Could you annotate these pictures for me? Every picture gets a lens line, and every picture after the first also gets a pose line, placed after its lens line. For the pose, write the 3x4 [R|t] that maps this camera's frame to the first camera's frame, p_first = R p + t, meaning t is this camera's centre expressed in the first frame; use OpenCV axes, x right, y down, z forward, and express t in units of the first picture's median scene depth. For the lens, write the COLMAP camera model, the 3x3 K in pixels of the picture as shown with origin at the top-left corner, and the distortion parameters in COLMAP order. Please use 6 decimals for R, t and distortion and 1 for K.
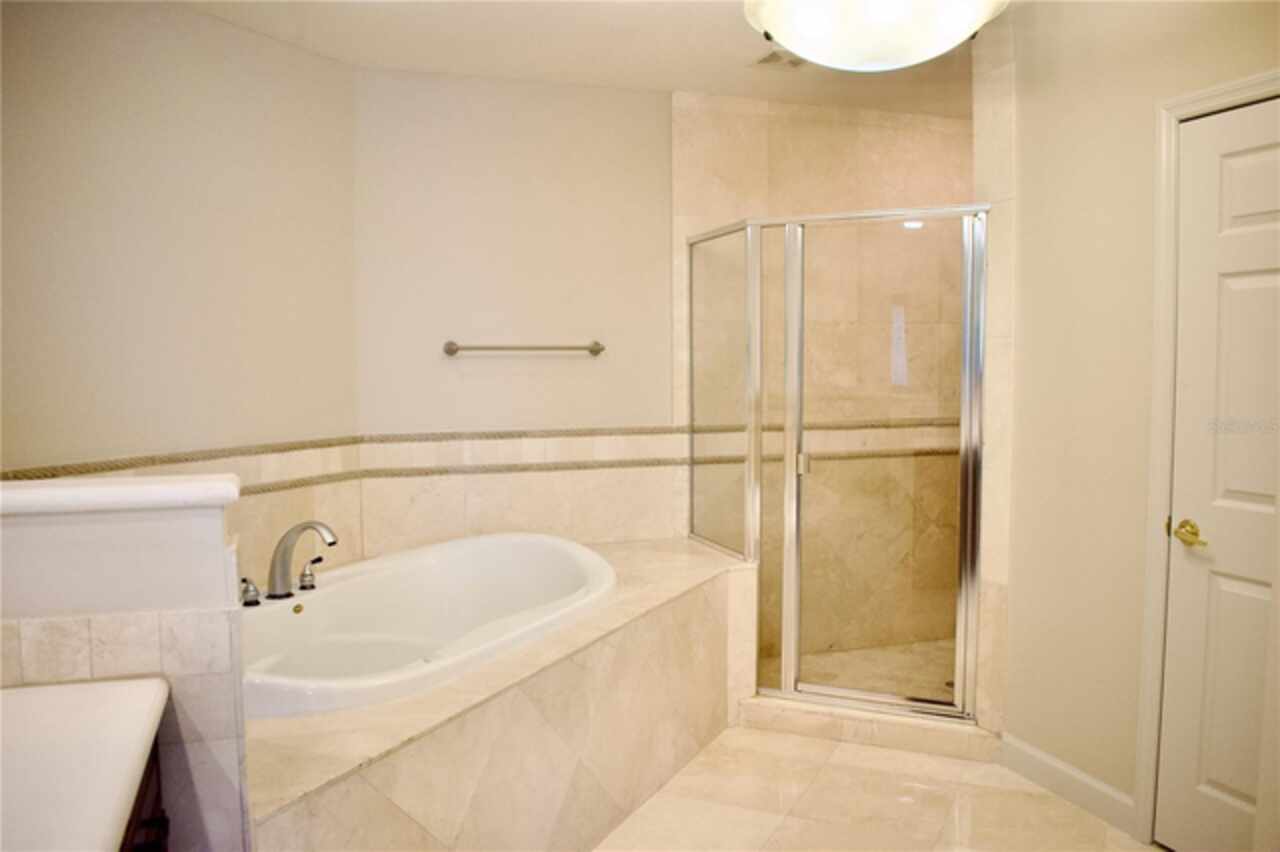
lens RADIAL K [[1001.1, 0, 640.0], [0, 1001.1, 426.0], [0, 0, 1]] dist [-0.064116, 0.001541]
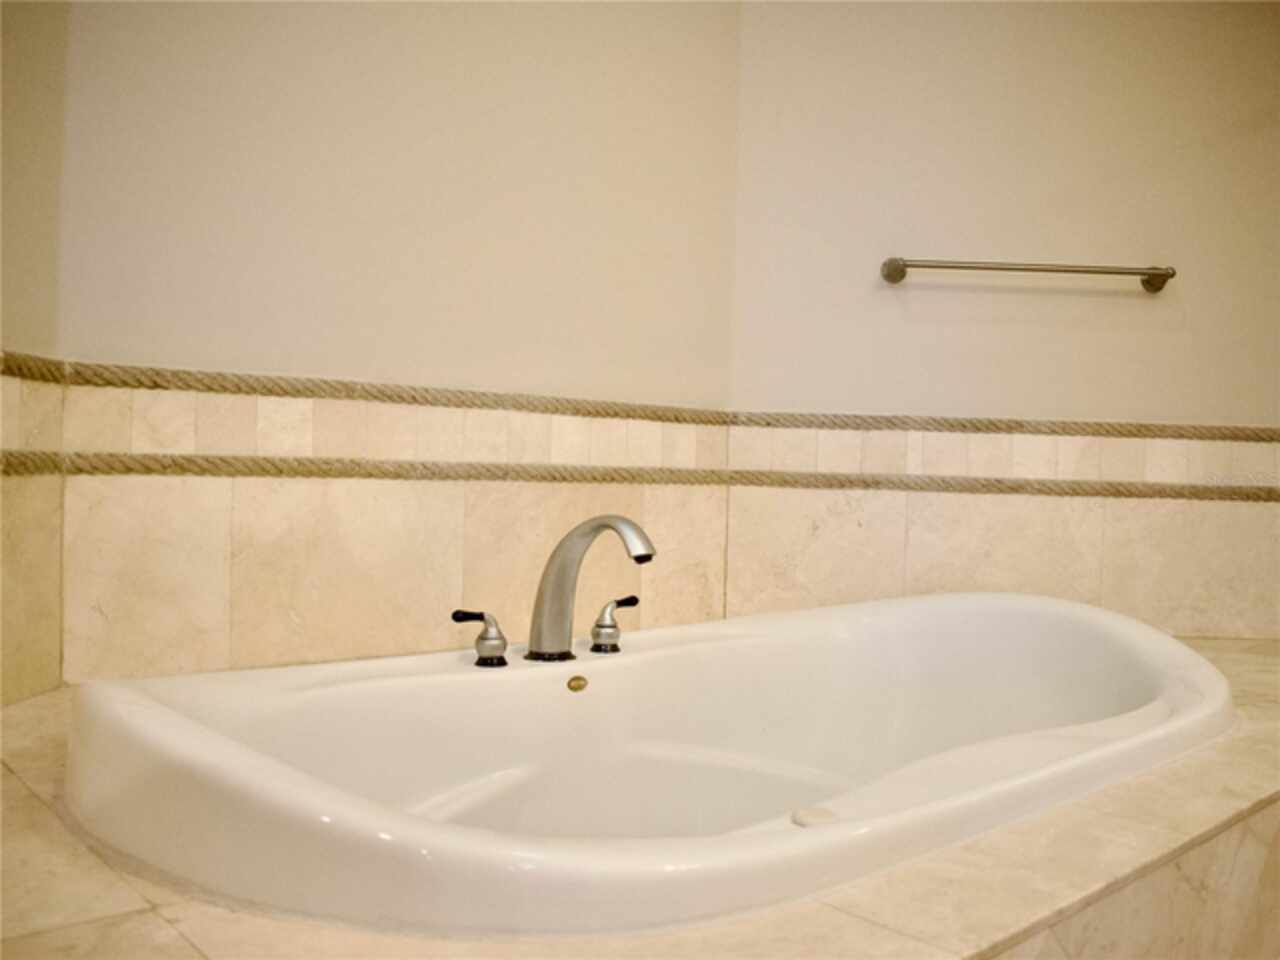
lens RADIAL K [[1216.5, 0, 640.0], [0, 1216.5, 480.0], [0, 0, 1]] dist [-0.088372, 0.007802]
pose [[0.925863, 0.042293, -0.375484, -0.063752], [-0.055968, 0.998105, -0.025583, 0.074180], [0.373691, 0.044701, 0.926476, 0.334661]]
